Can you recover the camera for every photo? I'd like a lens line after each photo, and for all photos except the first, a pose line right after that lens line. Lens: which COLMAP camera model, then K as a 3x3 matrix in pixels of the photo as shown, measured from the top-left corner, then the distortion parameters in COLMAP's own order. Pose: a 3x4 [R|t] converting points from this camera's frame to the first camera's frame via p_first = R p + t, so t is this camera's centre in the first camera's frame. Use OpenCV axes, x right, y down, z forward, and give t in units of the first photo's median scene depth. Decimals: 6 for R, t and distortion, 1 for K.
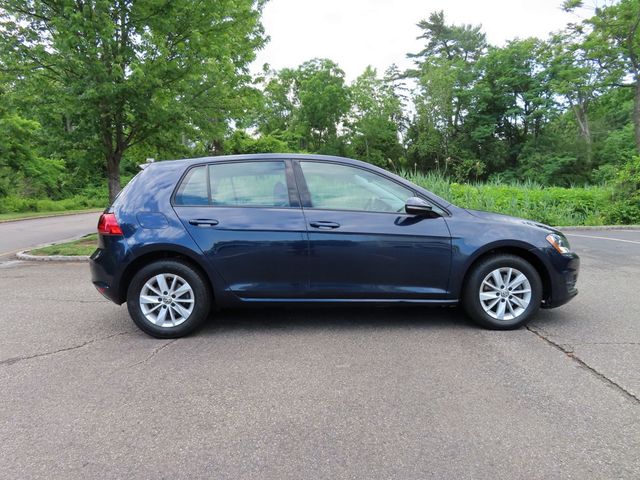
lens RADIAL K [[456.9, 0, 317.9], [0, 456.9, 240.1], [0, 0, 1]] dist [-0.002607, -0.002583]
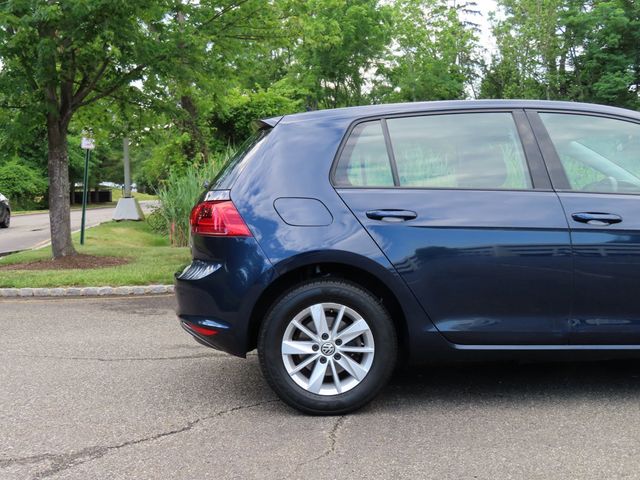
lens RADIAL K [[784.5, 0, 320.0], [0, 784.5, 240.0], [0, 0, 1]] dist [-0.010931, 0.012205]
pose [[0.999986, -0.005270, -0.000283, -0.314429], [0.005256, 0.999260, -0.038115, 0.028948], [0.000484, 0.038113, 0.999273, -0.003829]]
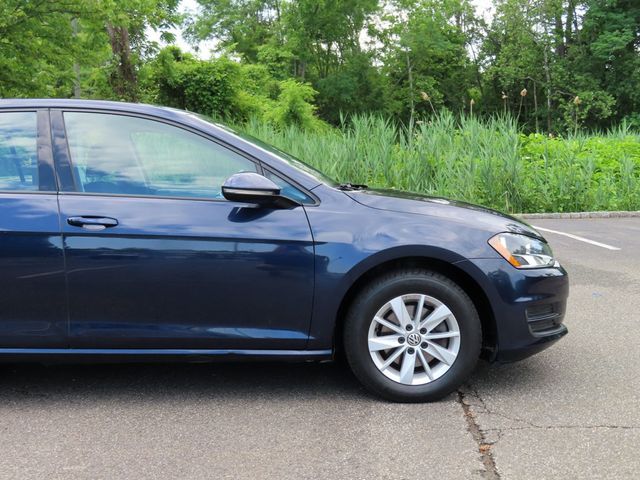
lens RADIAL K [[784.5, 0, 320.0], [0, 784.5, 240.0], [0, 0, 1]] dist [-0.010931, 0.012205]
pose [[0.999687, -0.005697, -0.024372, 0.314883], [0.005962, 0.999924, 0.010822, -0.018488], [0.024308, -0.010964, 0.999644, 0.013806]]
